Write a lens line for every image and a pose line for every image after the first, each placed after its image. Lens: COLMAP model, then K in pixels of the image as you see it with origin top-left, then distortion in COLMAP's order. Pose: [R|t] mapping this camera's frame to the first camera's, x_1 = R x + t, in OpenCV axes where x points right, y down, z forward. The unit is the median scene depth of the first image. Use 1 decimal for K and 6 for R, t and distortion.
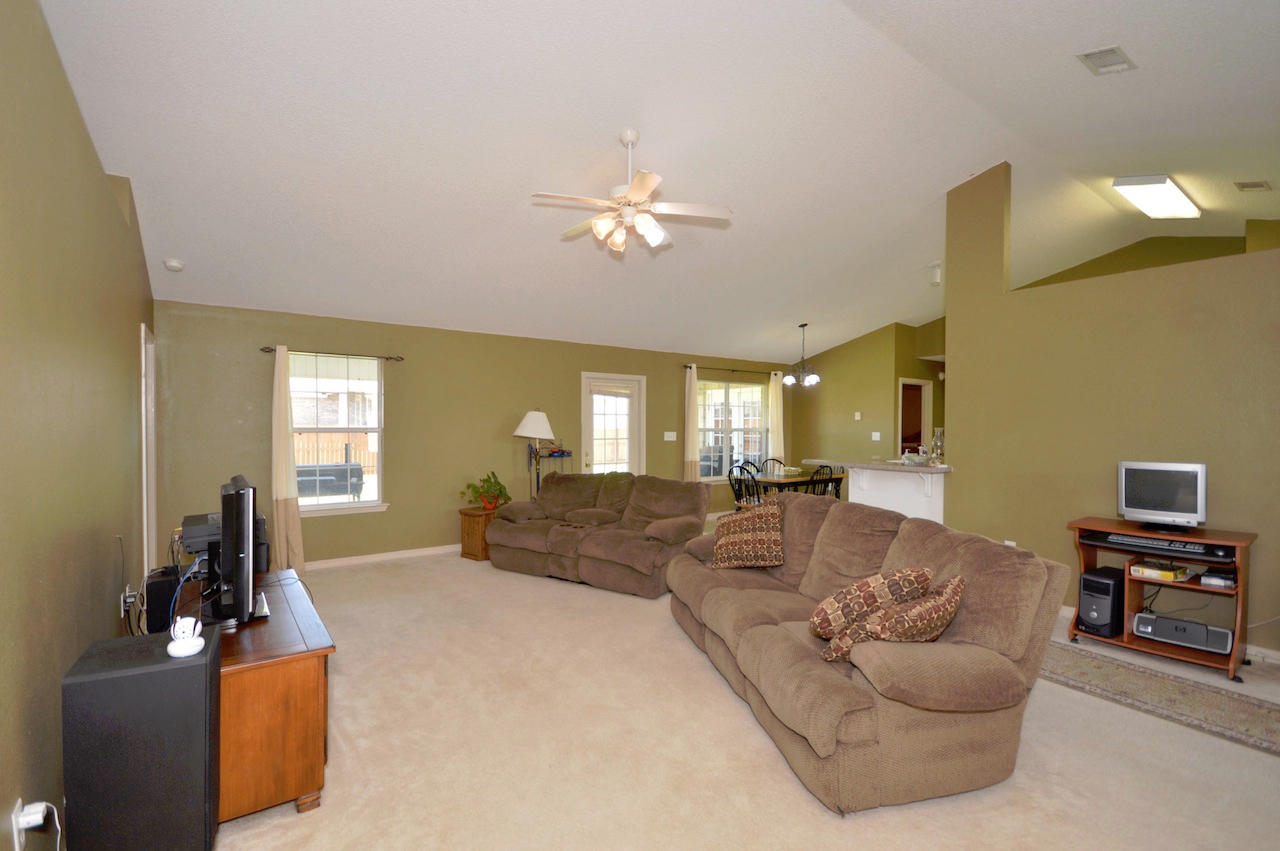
lens RADIAL K [[585.3, 0, 645.1], [0, 585.3, 430.7], [0, 0, 1]] dist [-0.001204, -0.000521]
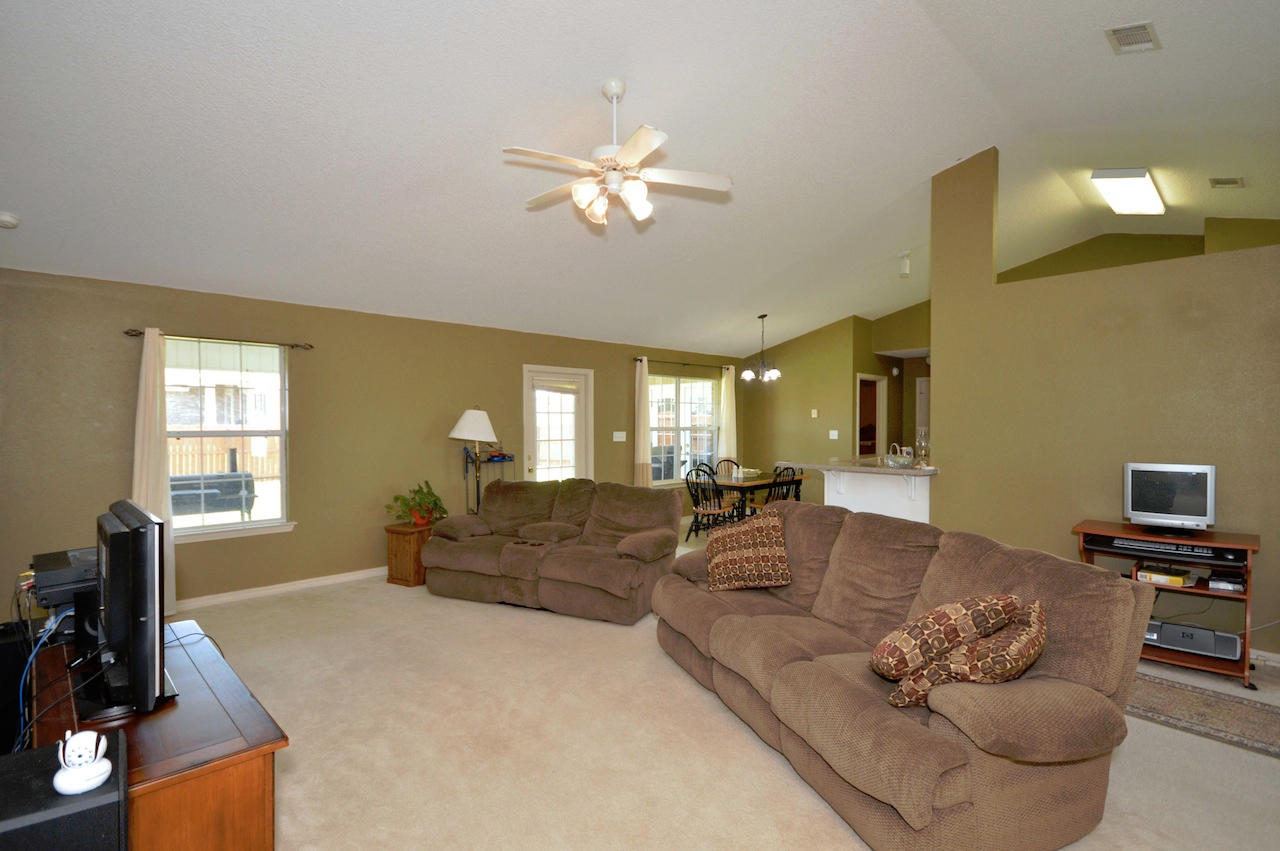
lens RADIAL K [[622.2, 0, 646.3], [0, 622.2, 429.7], [0, 0, 1]] dist [0.016278, -0.010850]
pose [[0.990379, -0.006027, 0.138248, -0.099170], [0.005538, 0.999977, 0.003923, -0.009343], [-0.138269, -0.003120, 0.990390, 0.084026]]
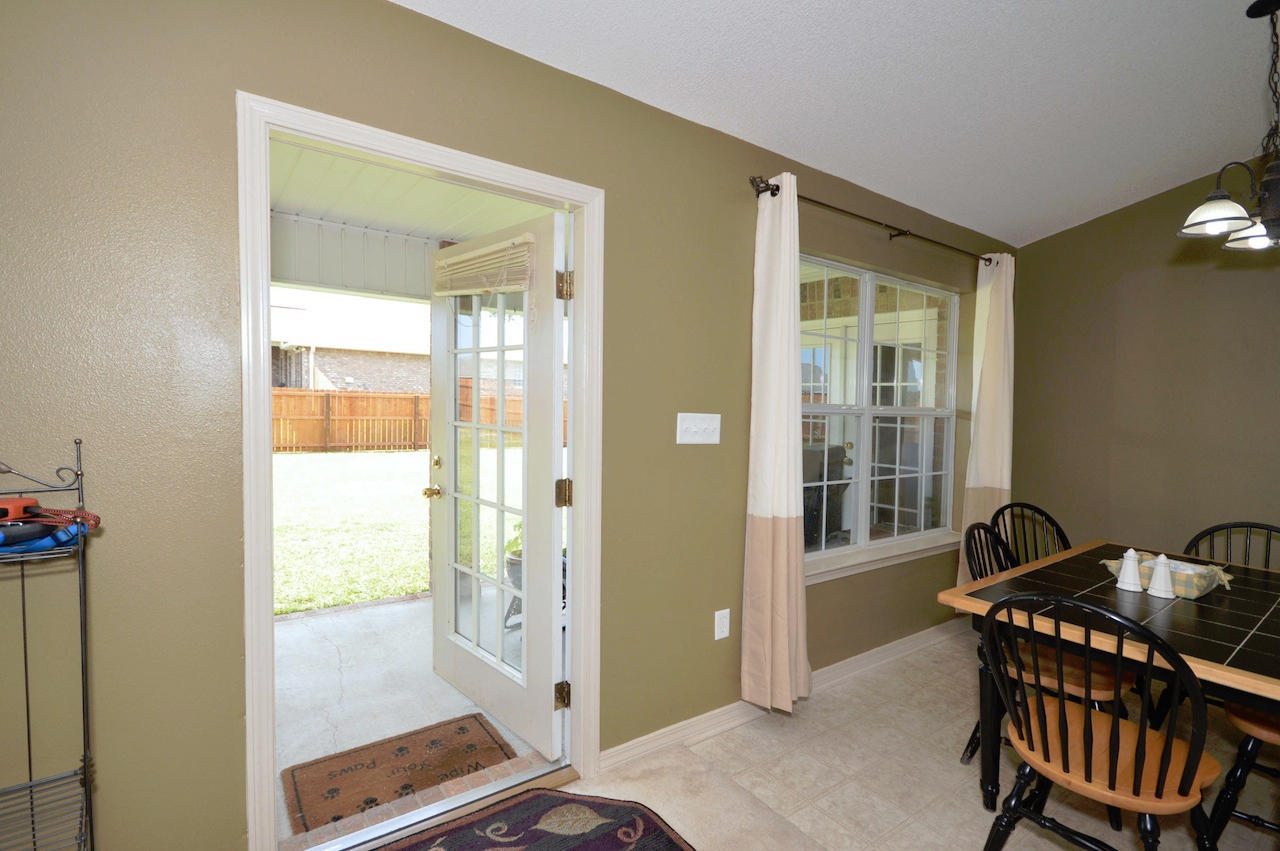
lens RADIAL K [[587.0, 0, 684.6], [0, 587.0, 424.3], [0, 0, 1]] dist [-0.003785, -0.000657]
pose [[0.999637, 0.026511, 0.004889, 0.070918], [-0.026679, 0.998910, 0.038297, -0.007018], [-0.003868, -0.038413, 0.999254, 1.445690]]
